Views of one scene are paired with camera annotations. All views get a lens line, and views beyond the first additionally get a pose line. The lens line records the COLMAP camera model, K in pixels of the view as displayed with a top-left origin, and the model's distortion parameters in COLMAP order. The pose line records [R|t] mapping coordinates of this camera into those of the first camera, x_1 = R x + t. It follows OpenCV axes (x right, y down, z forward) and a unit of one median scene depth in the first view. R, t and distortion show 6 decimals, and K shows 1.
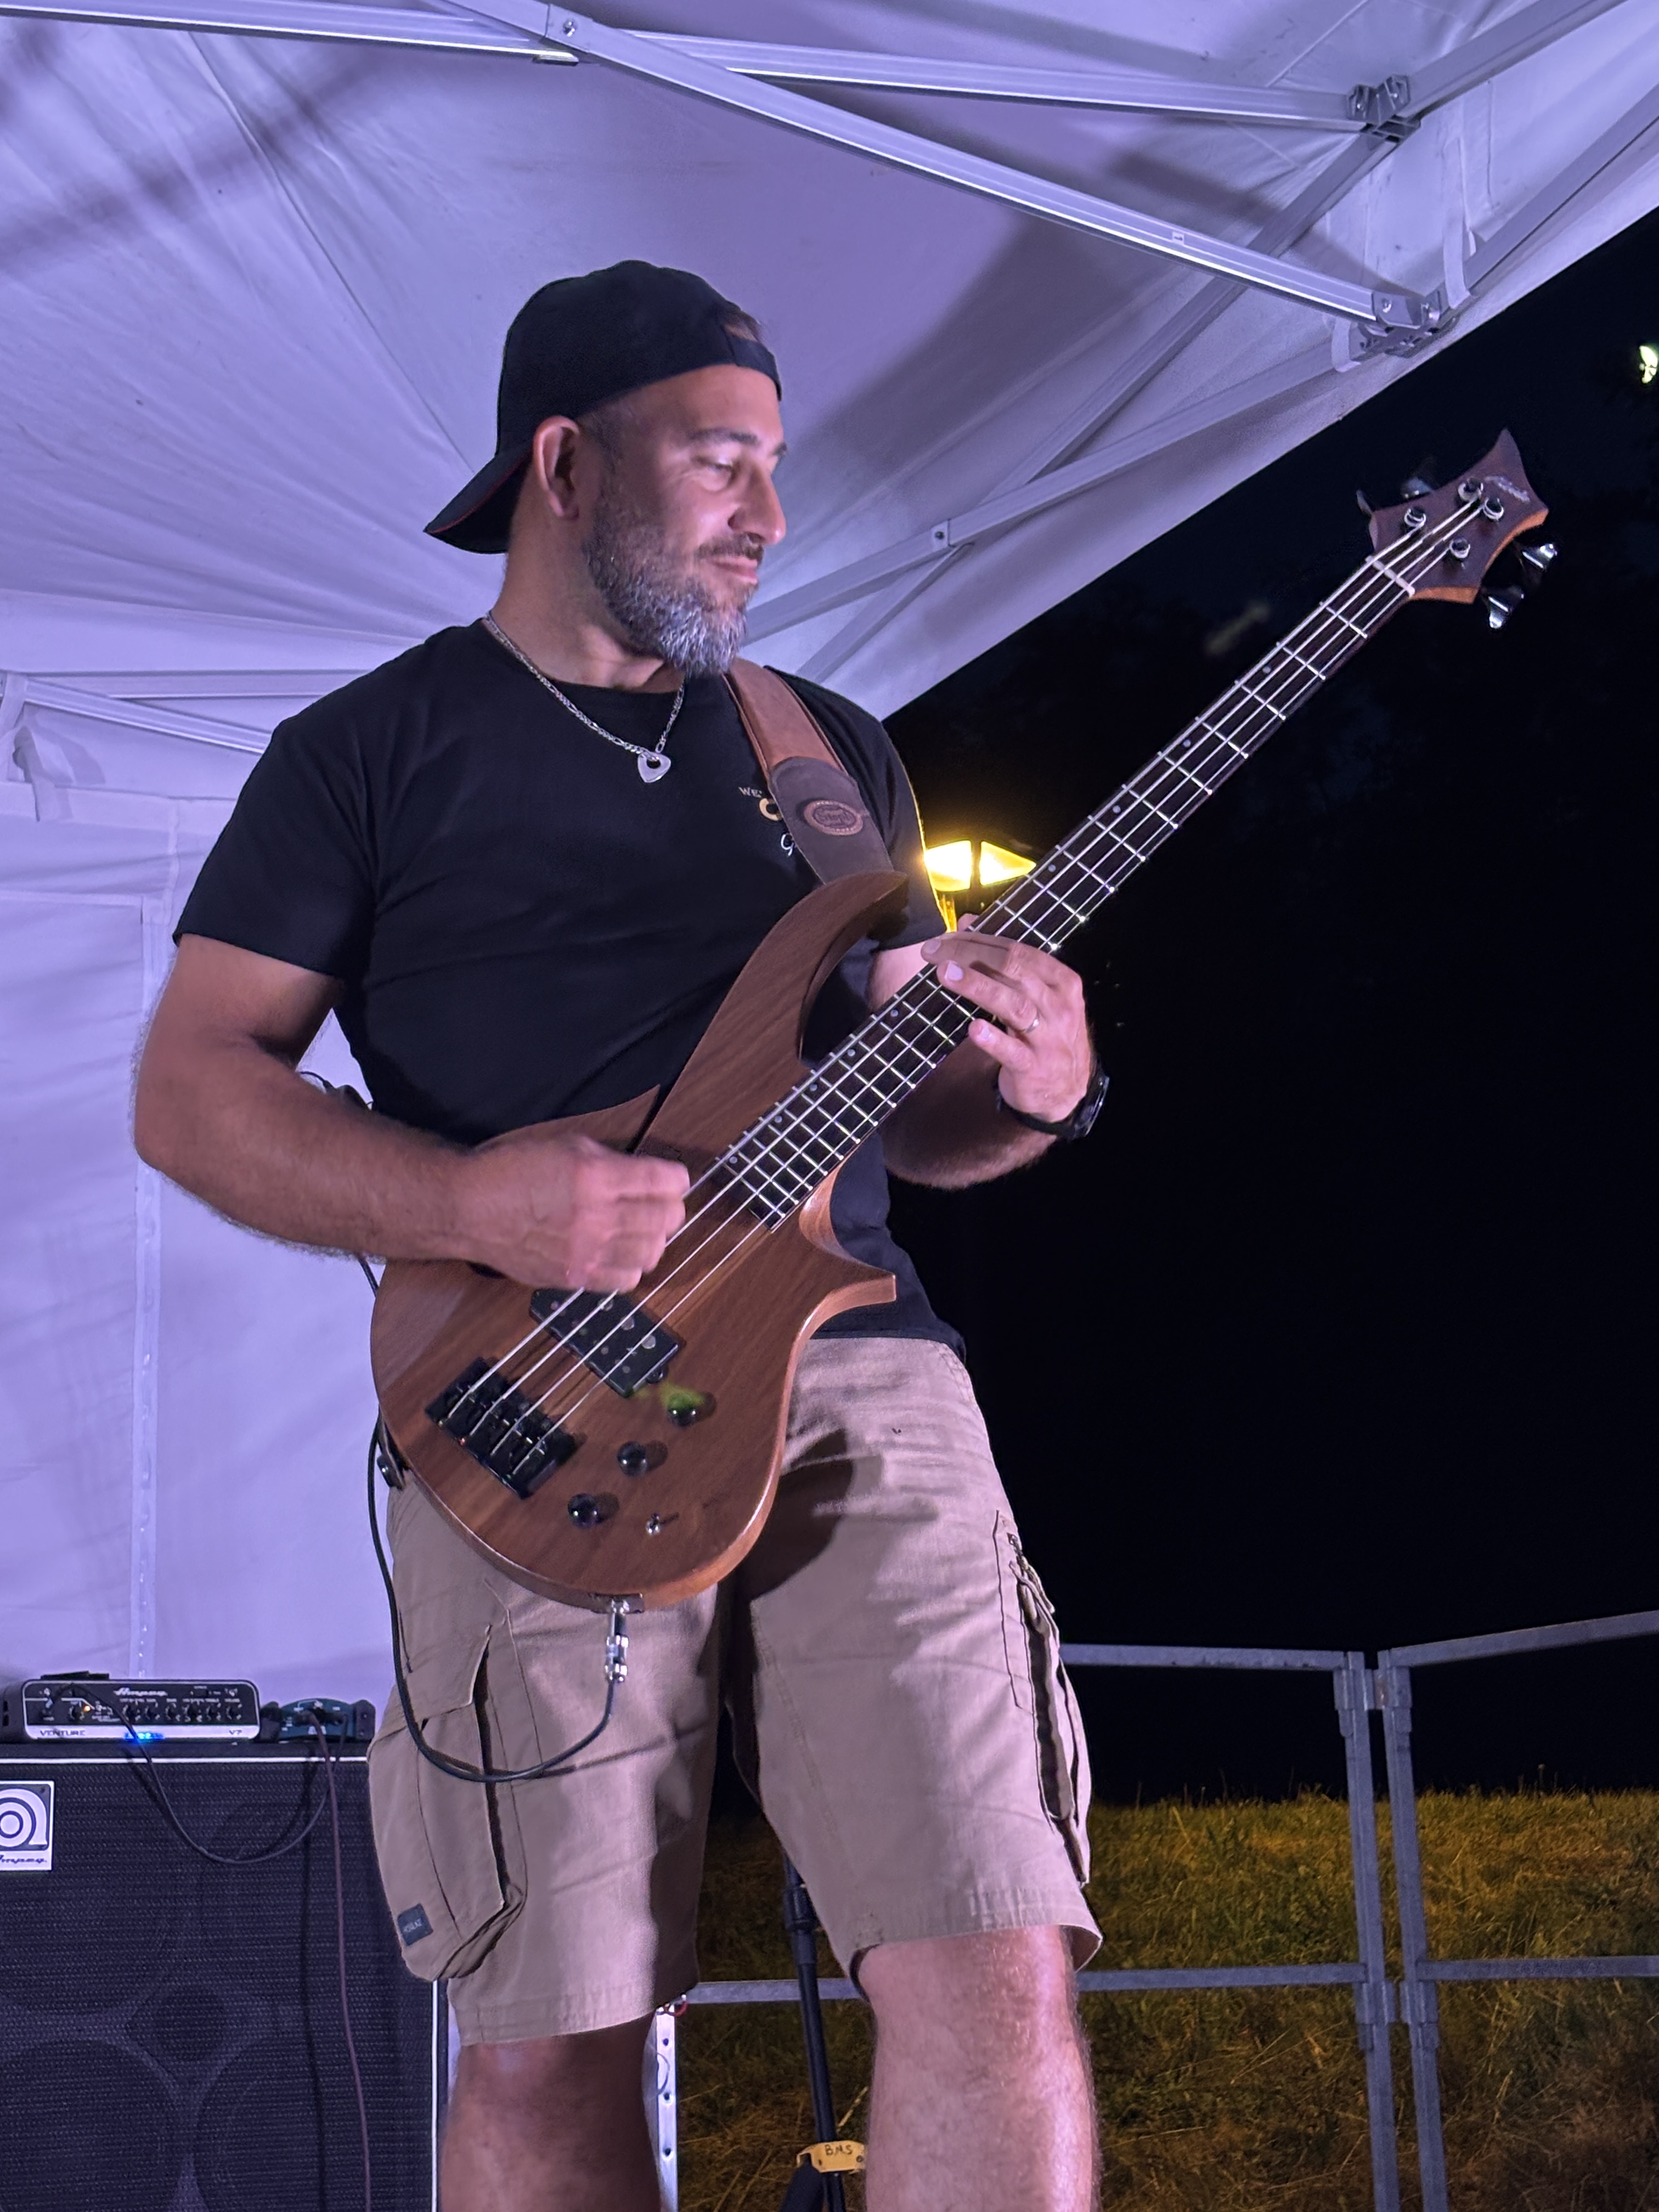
lens RADIAL K [[3877.8, 0, 813.2], [0, 3877.8, 1094.6], [0, 0, 1]] dist [0.133985, 0.000000]
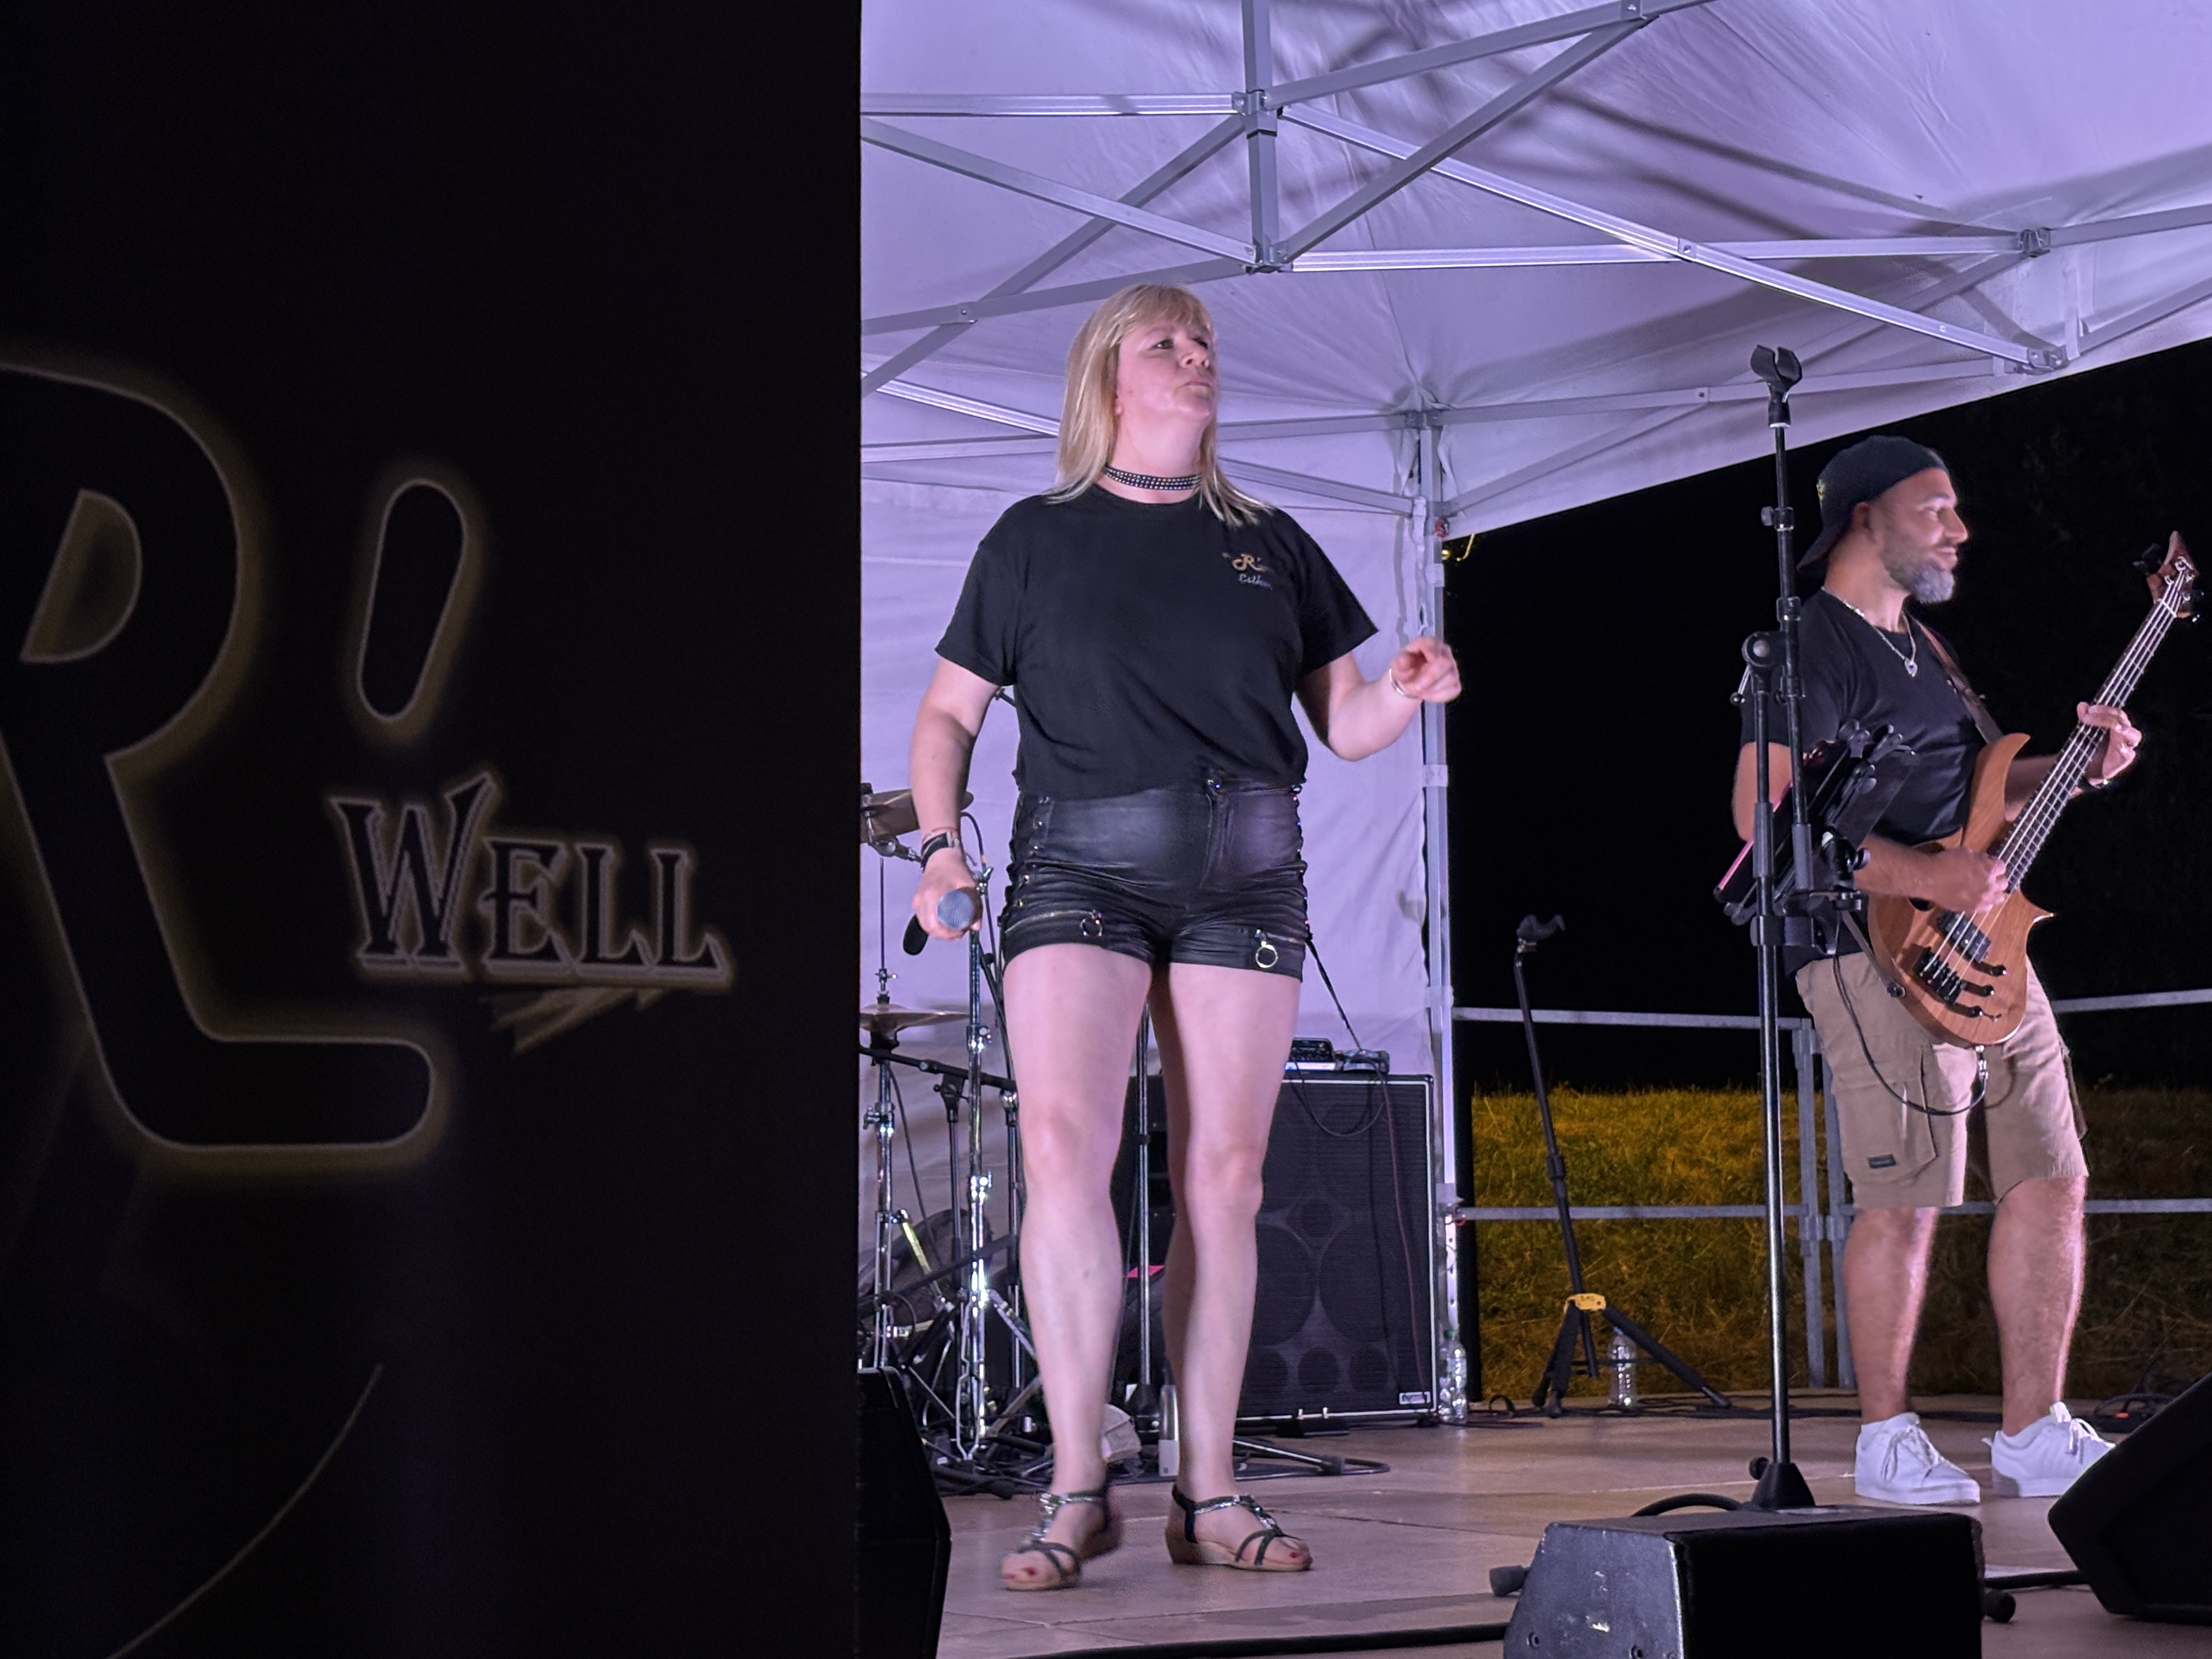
lens RADIAL K [[3877.8, 0, 1116.7], [0, 3877.8, 835.5], [0, 0, 1]] dist [0.133985, 0.000000]
pose [[0.994587, 0.027063, 0.100319, -0.387704], [-0.038888, 0.992268, 0.117863, -0.140121], [-0.096353, -0.121126, 0.987950, -0.703171]]
